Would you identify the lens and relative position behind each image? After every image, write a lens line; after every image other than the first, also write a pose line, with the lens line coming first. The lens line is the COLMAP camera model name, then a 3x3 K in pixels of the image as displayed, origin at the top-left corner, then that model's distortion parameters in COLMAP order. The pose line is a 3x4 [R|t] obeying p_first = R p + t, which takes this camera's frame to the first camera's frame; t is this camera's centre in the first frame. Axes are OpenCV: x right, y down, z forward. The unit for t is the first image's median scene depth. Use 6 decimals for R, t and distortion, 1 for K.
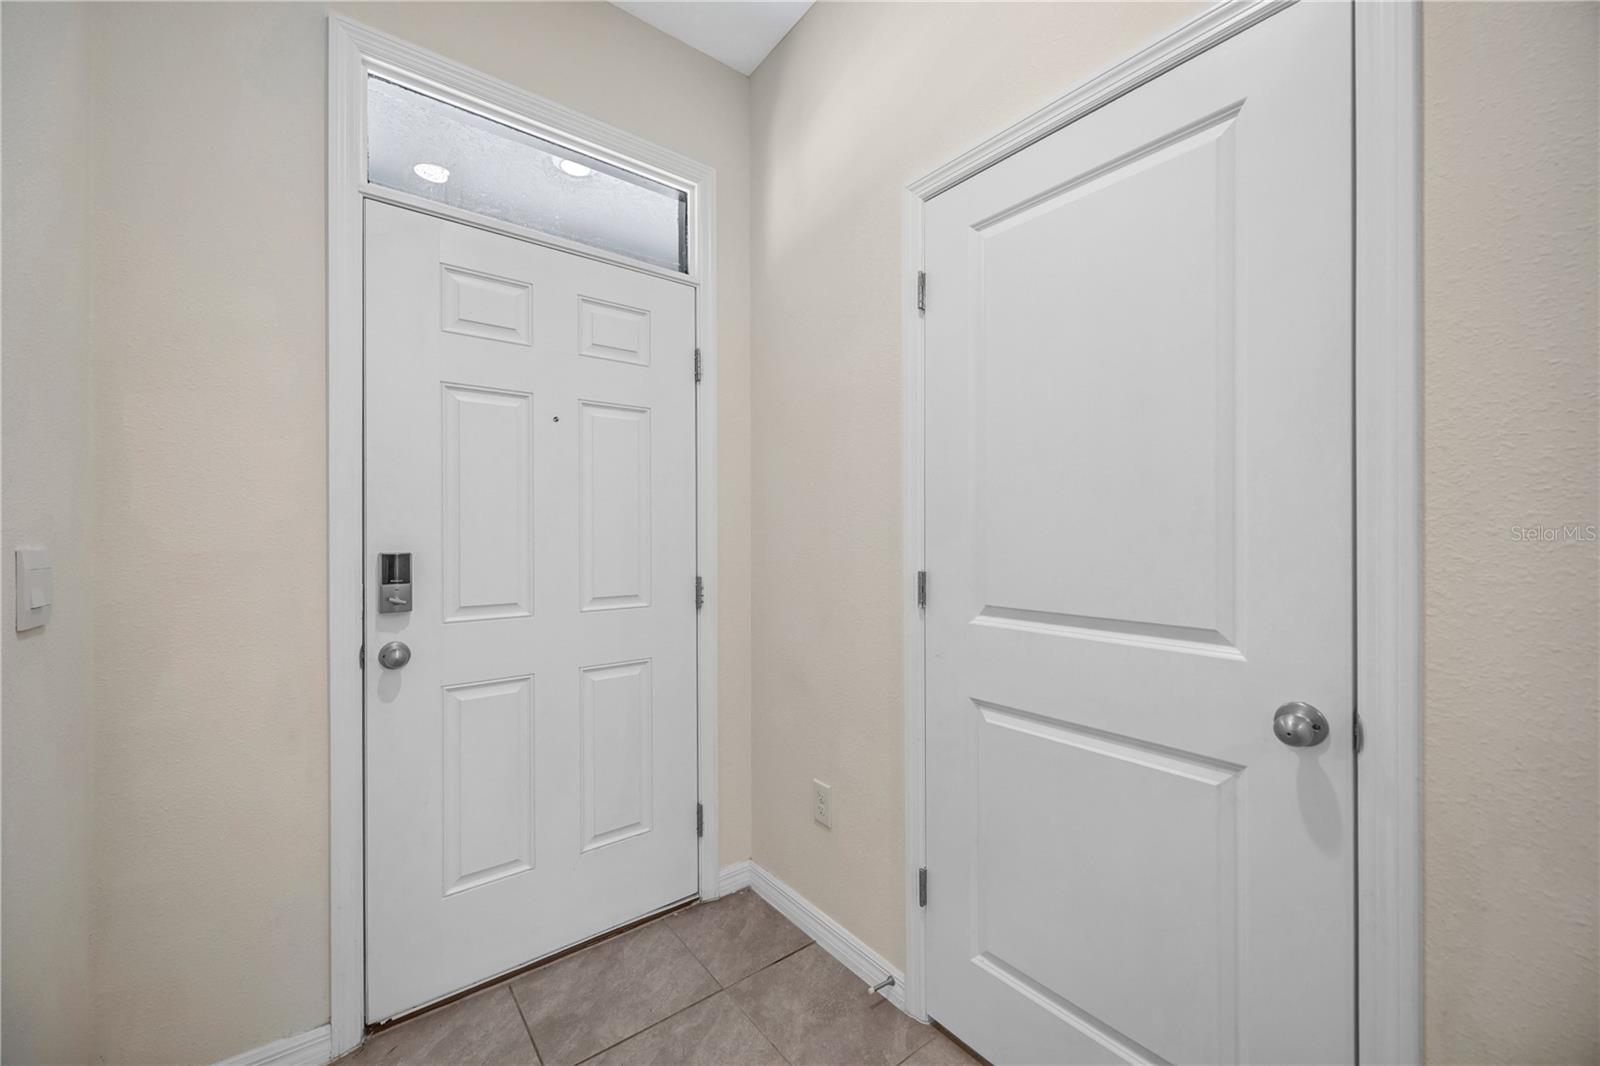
lens RADIAL K [[622.5, 0, 795.2], [0, 622.5, 534.6], [0, 0, 1]] dist [-0.001502, -0.000068]
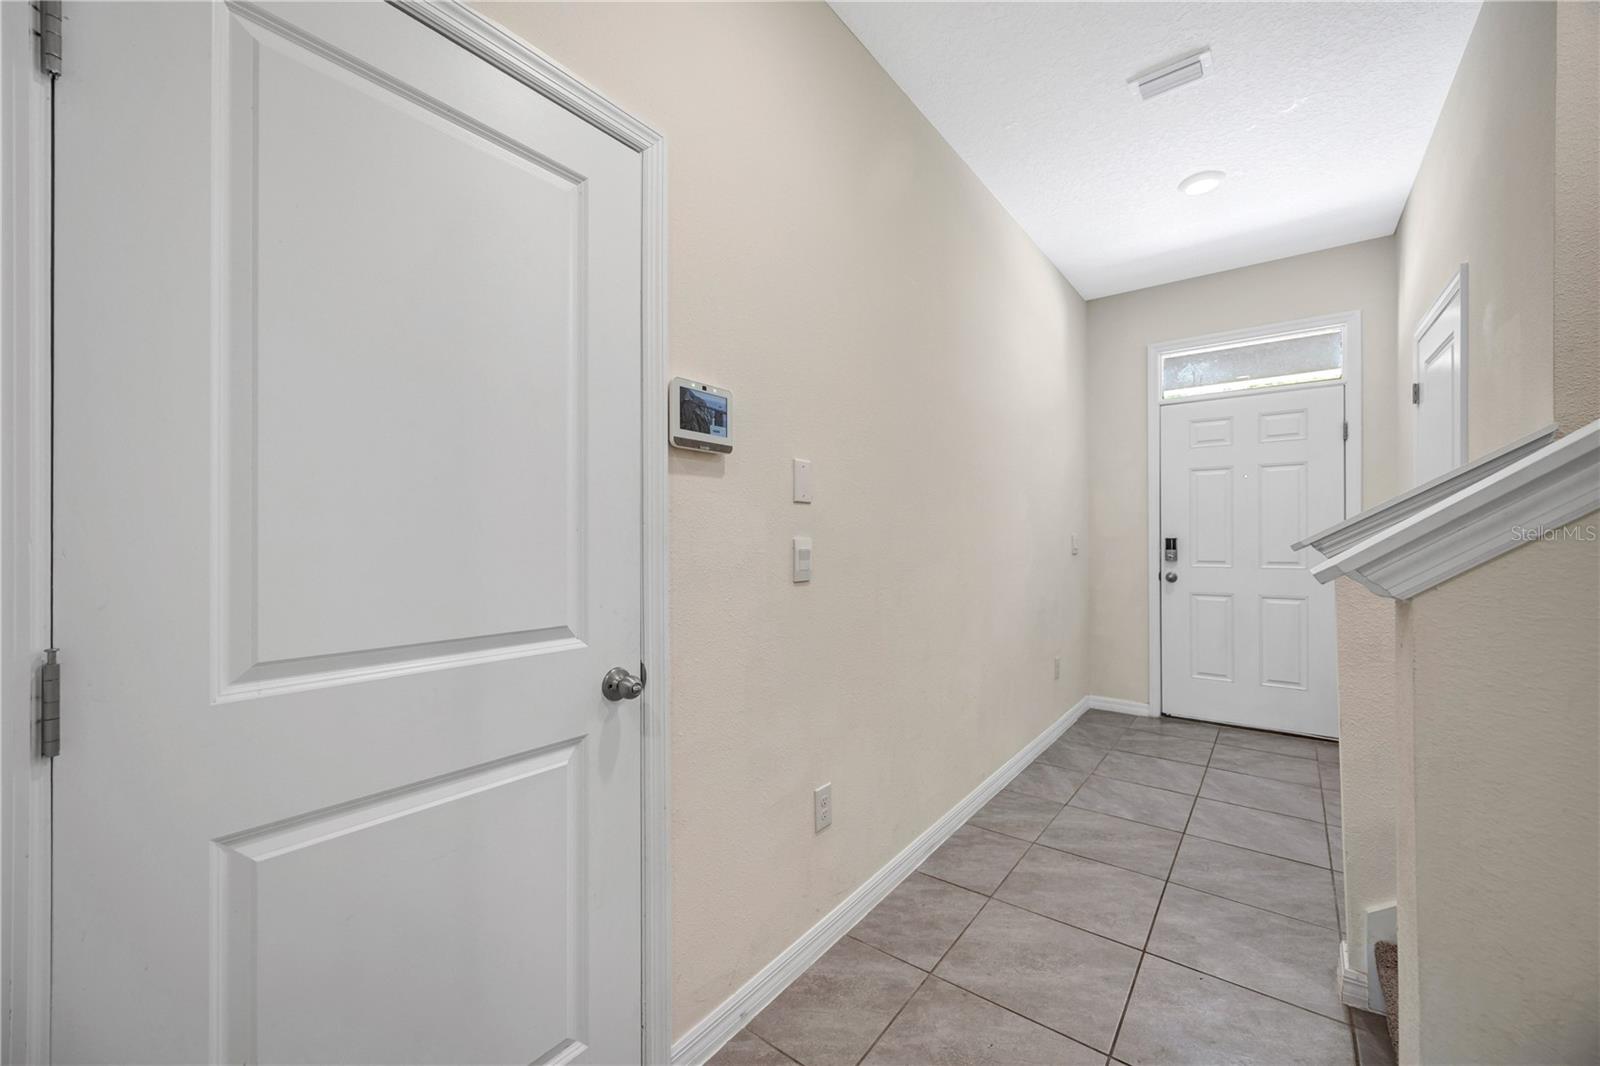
lens RADIAL K [[622.5, 0, 797.6], [0, 622.5, 537.3], [0, 0, 1]] dist [-0.001502, -0.000068]
pose [[0.246487, 0.004277, -0.969137, 1.401637], [0.005163, 0.999970, 0.005726, 0.002713], [0.969132, -0.006415, 0.246457, -1.091034]]
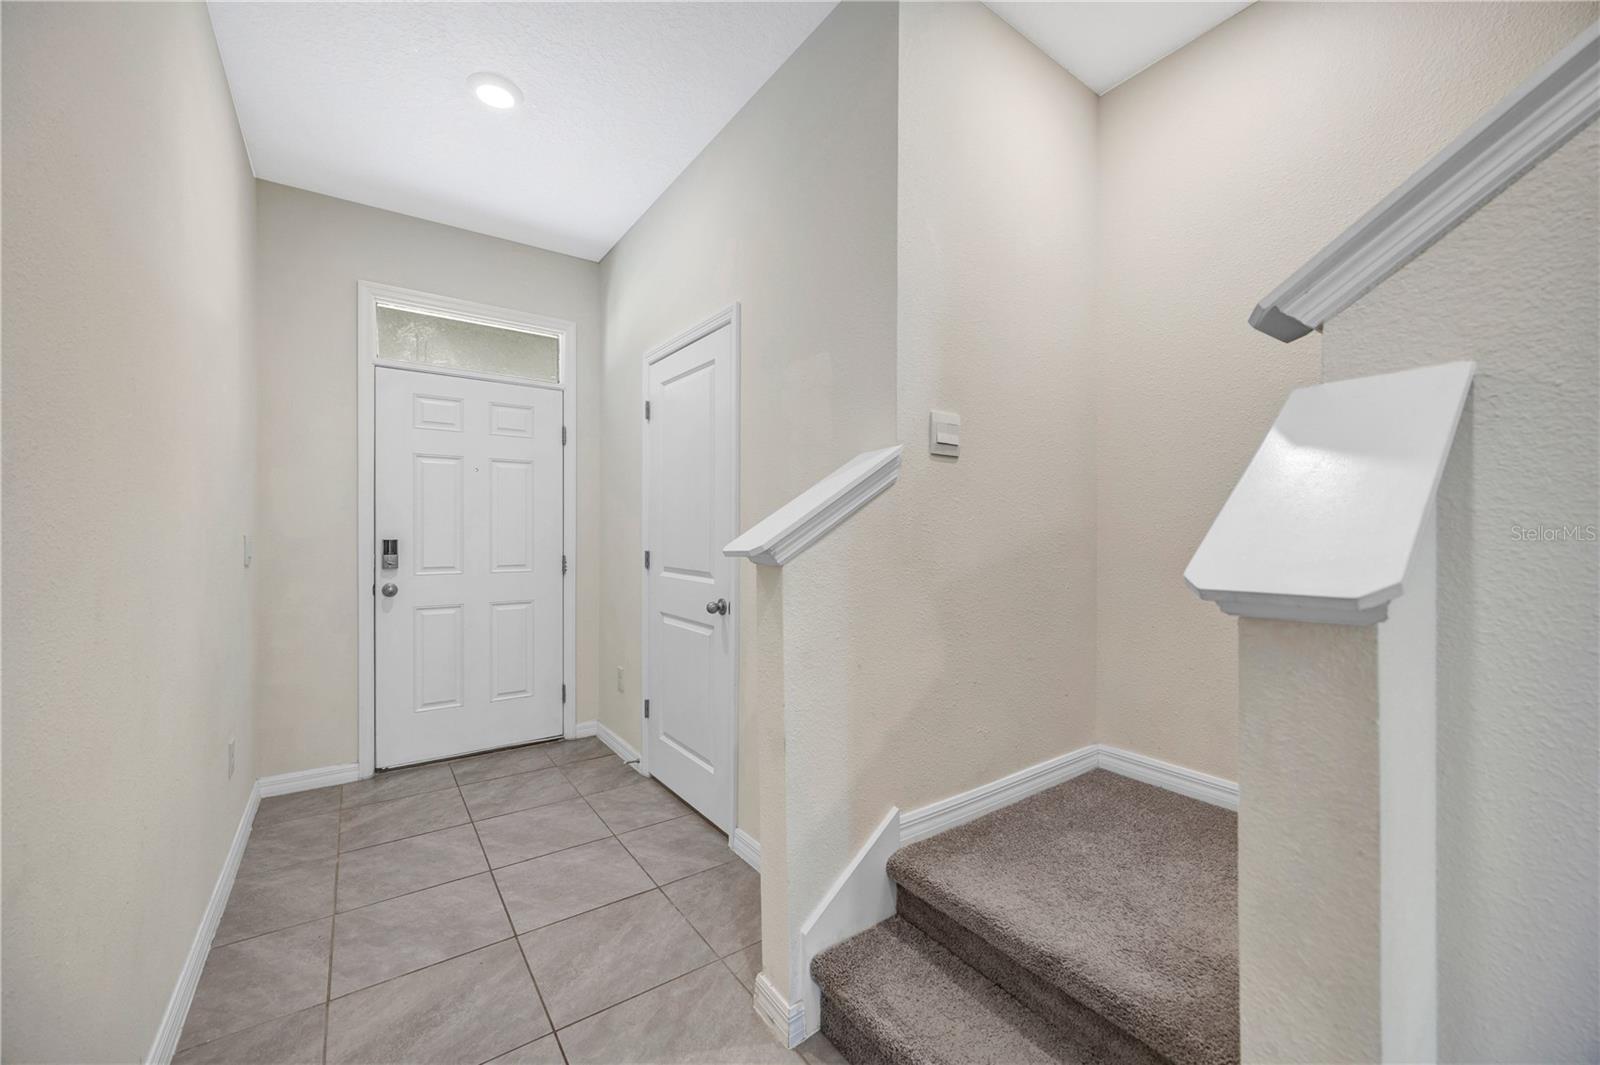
lens RADIAL K [[622.5, 0, 794.1], [0, 622.5, 538.5], [0, 0, 1]] dist [-0.001502, -0.000068]
pose [[0.999388, 0.008654, -0.033888, 0.692343], [-0.008342, 0.999922, 0.009332, -0.003396], [0.033966, -0.009044, 0.999382, -0.917124]]
